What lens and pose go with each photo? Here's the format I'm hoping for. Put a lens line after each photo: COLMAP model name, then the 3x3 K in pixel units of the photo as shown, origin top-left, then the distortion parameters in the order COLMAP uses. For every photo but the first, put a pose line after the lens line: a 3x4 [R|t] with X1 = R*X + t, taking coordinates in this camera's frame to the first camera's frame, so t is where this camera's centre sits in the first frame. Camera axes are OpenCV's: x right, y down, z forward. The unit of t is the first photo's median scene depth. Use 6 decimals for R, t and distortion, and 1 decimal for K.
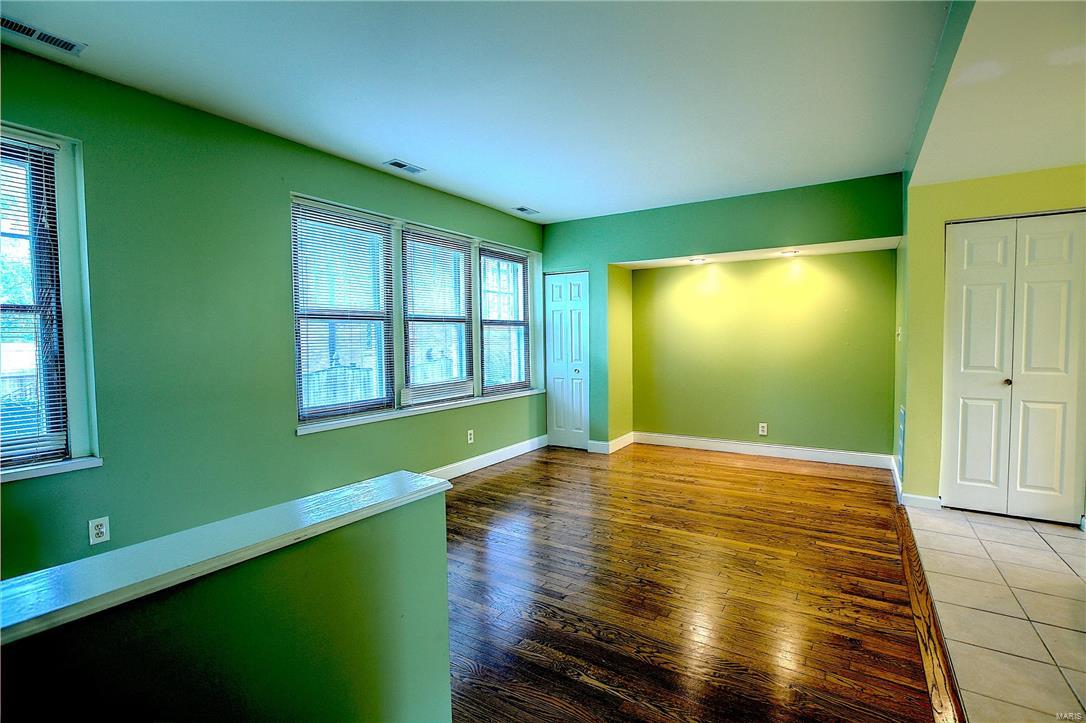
lens RADIAL K [[494.0, 0, 547.0], [0, 494.0, 360.7], [0, 0, 1]] dist [-0.049253, 0.000419]
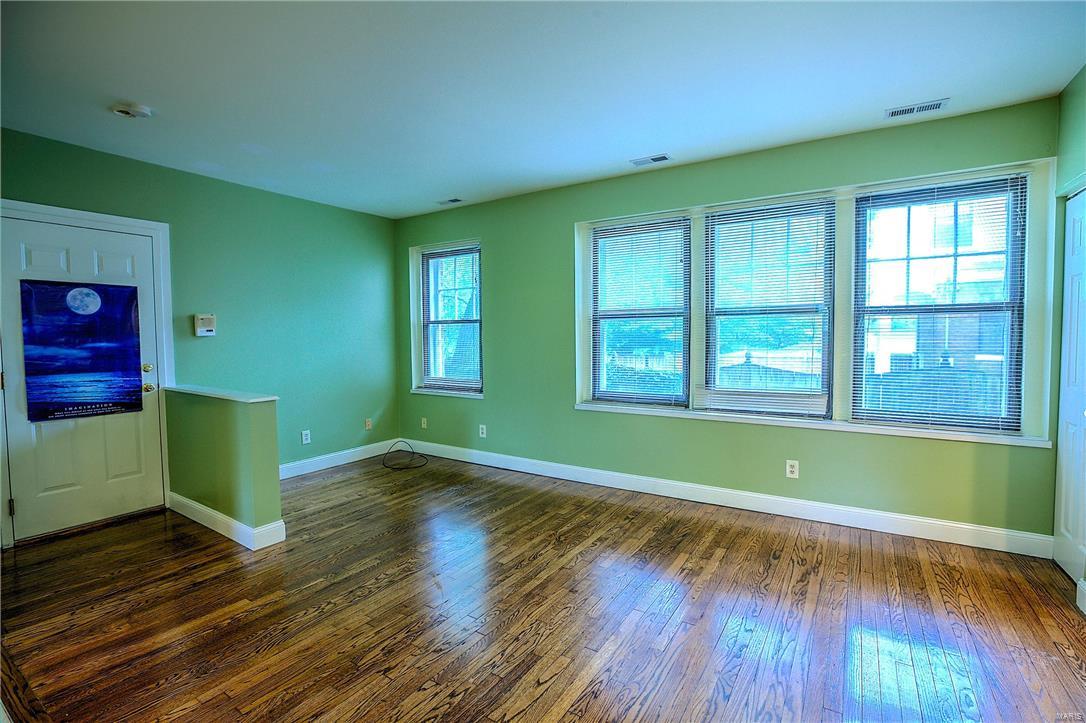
lens RADIAL K [[494.0, 0, 547.0], [0, 494.0, 360.7], [0, 0, 1]] dist [-0.049253, 0.000419]
pose [[-0.006765, 0.050074, -0.998723, 0.635609], [-0.044419, 0.997745, 0.050325, -0.030401], [0.998990, 0.044702, -0.004525, 0.723941]]
